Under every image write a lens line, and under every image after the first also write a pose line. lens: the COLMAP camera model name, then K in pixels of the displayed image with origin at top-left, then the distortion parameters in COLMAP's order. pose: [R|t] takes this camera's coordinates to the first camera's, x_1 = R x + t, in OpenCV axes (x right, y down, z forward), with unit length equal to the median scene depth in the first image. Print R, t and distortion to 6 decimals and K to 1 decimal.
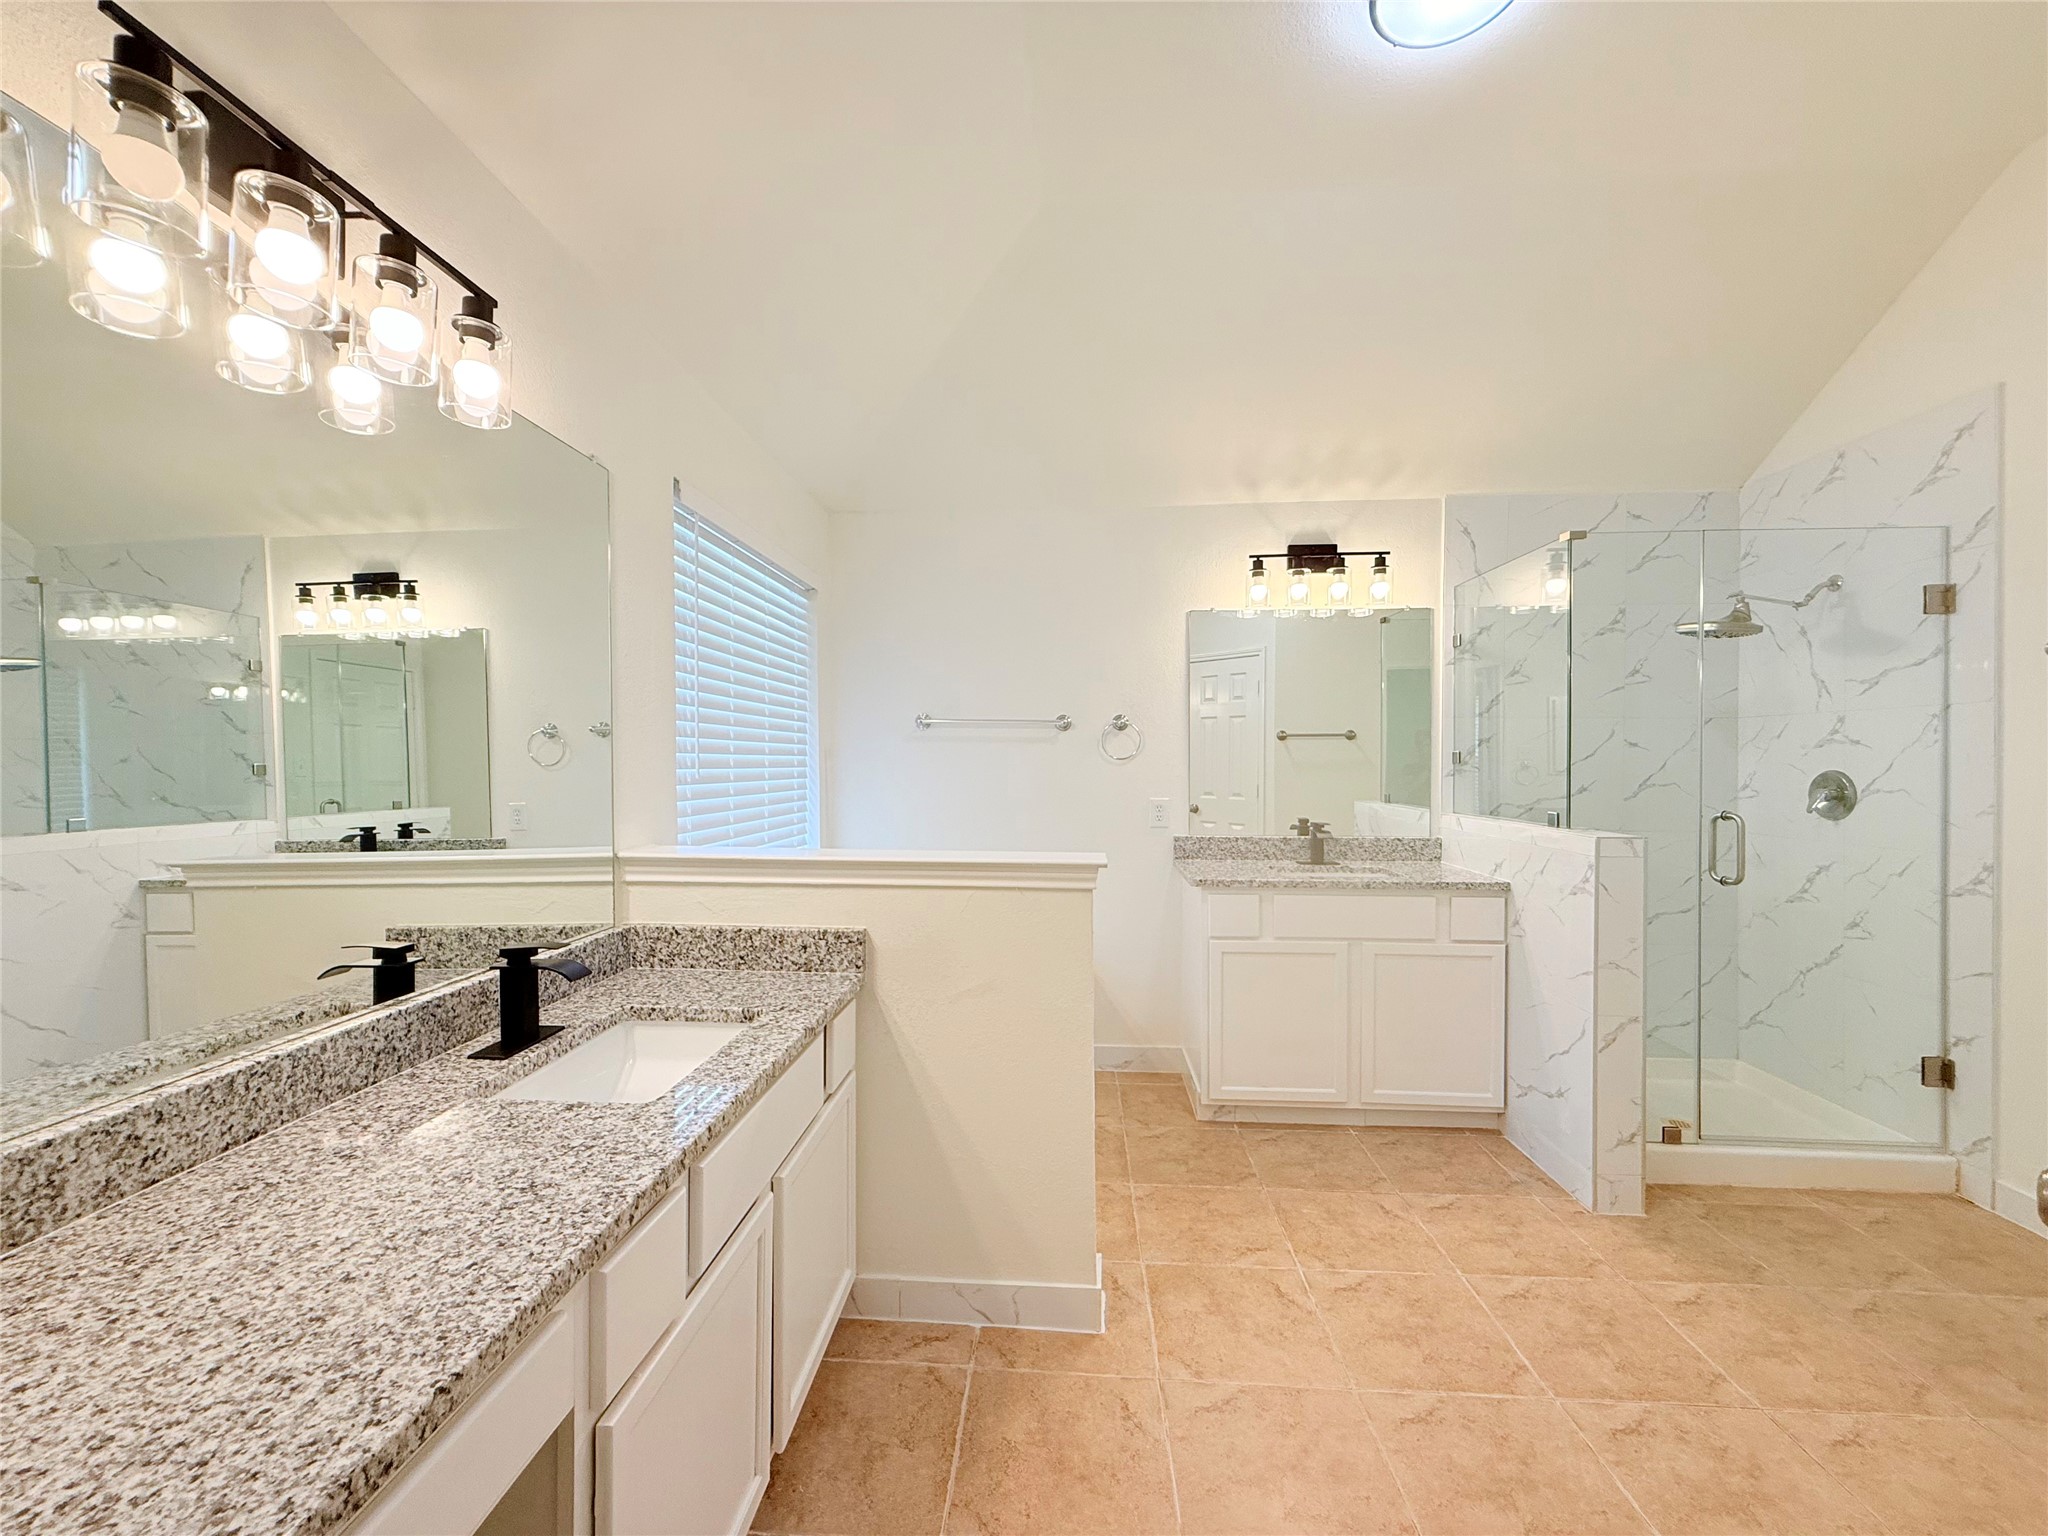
lens RADIAL K [[814.8, 0, 1020.0], [0, 814.8, 766.0], [0, 0, 1]] dist [-0.001003, 0.001058]
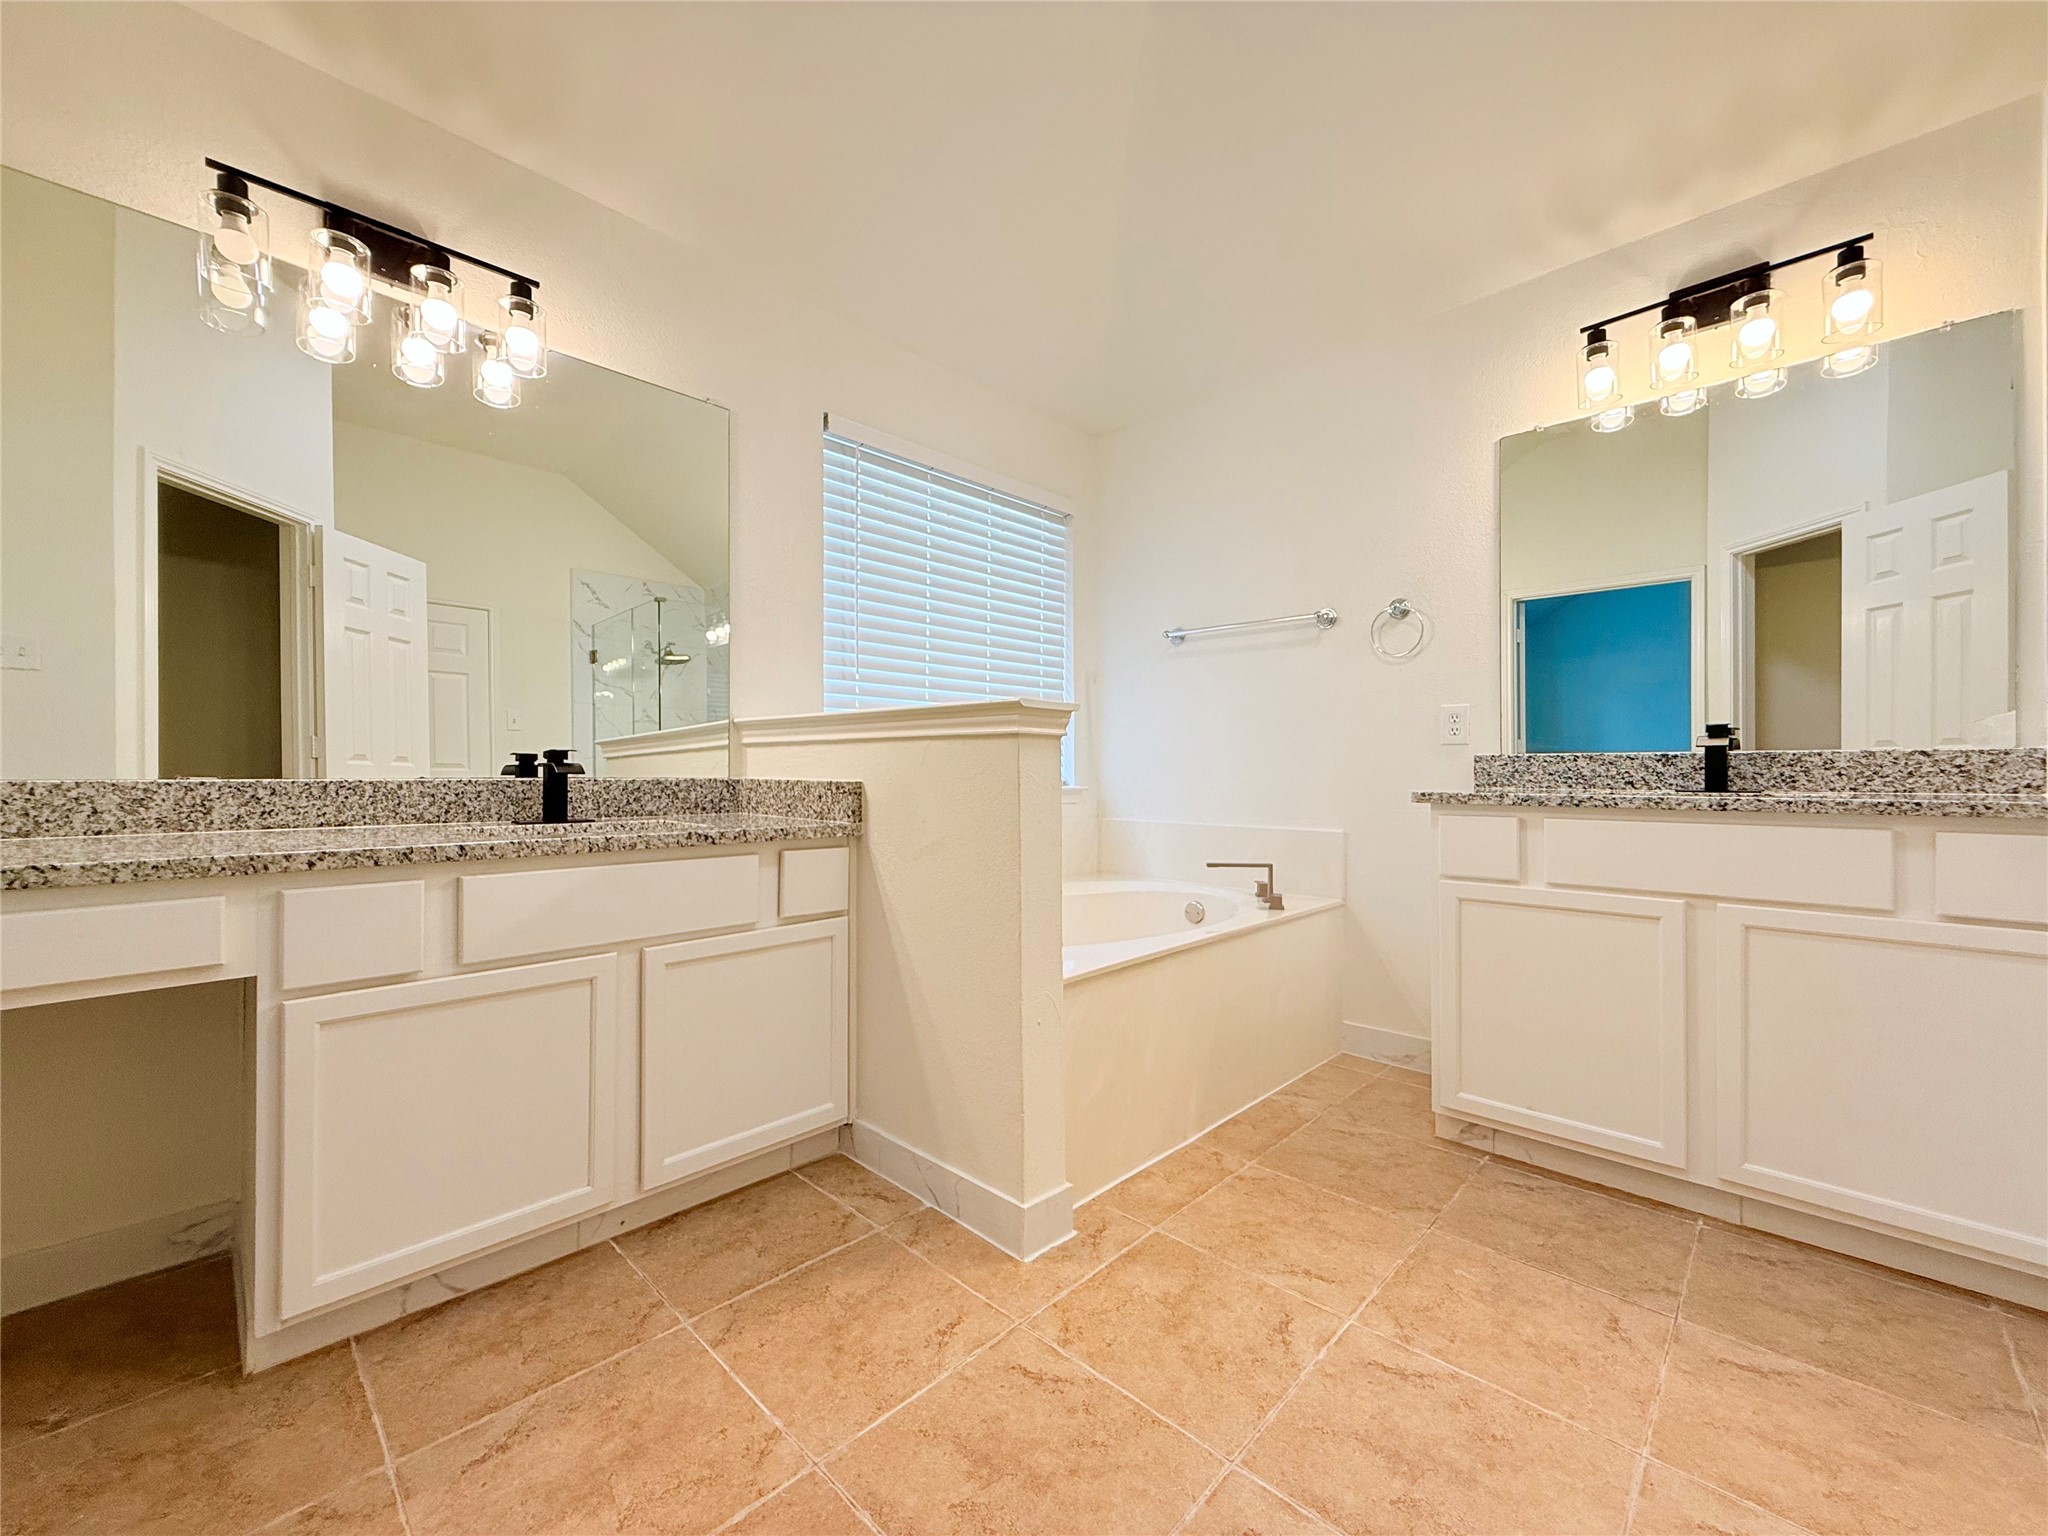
lens RADIAL K [[814.8, 0, 1020.0], [0, 814.8, 766.0], [0, 0, 1]] dist [-0.001003, 0.001058]
pose [[0.763412, -0.004316, -0.645897, 0.636459], [-0.004053, 0.999926, -0.011472, 0.192973], [0.645899, 0.011376, 0.763338, 0.347080]]
